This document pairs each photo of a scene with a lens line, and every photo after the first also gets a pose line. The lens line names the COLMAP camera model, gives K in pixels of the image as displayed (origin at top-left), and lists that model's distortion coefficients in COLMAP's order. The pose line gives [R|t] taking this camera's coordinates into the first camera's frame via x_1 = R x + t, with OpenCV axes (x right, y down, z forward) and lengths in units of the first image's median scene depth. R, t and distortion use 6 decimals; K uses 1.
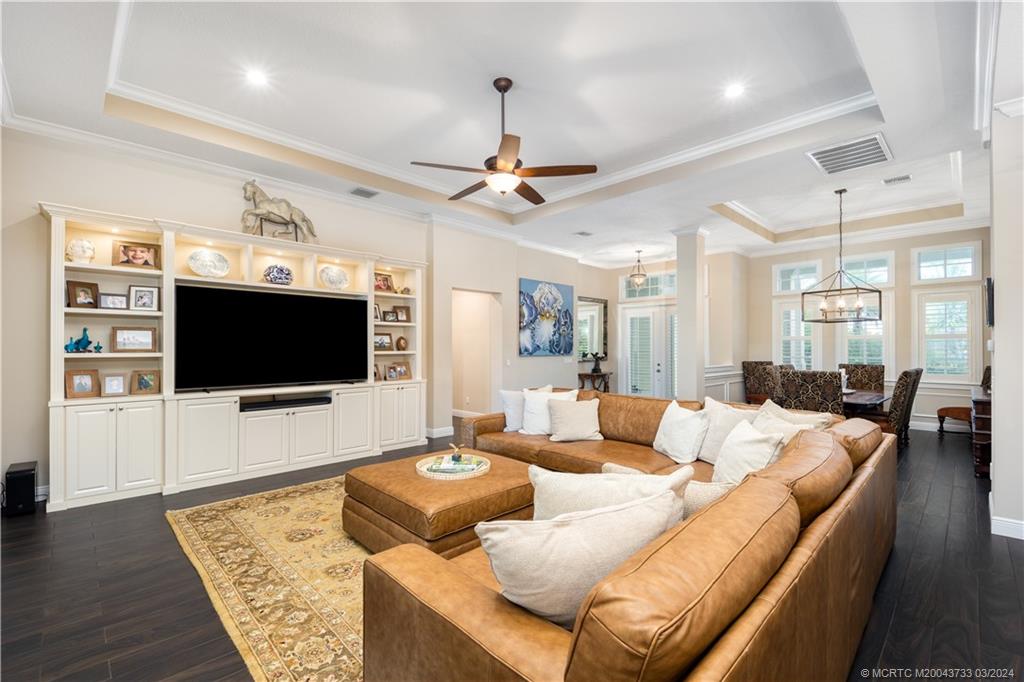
lens RADIAL K [[411.4, 0, 512.0], [0, 411.4, 341.0], [0, 0, 1]] dist [-0.000234, 0.000006]
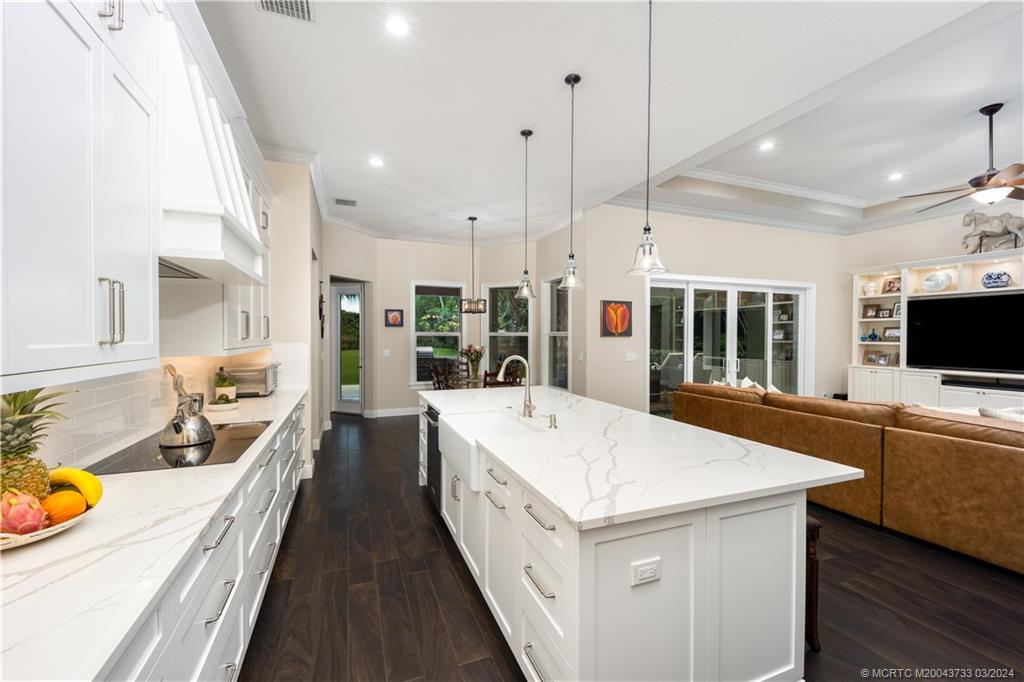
lens RADIAL K [[411.4, 0, 512.0], [0, 411.4, 341.0], [0, 0, 1]] dist [-0.000234, 0.000006]
pose [[-0.386033, 0.009724, -0.922434, 1.287023], [0.012898, 0.999904, 0.005143, -0.005351], [0.922395, -0.009912, -0.386122, 0.187643]]
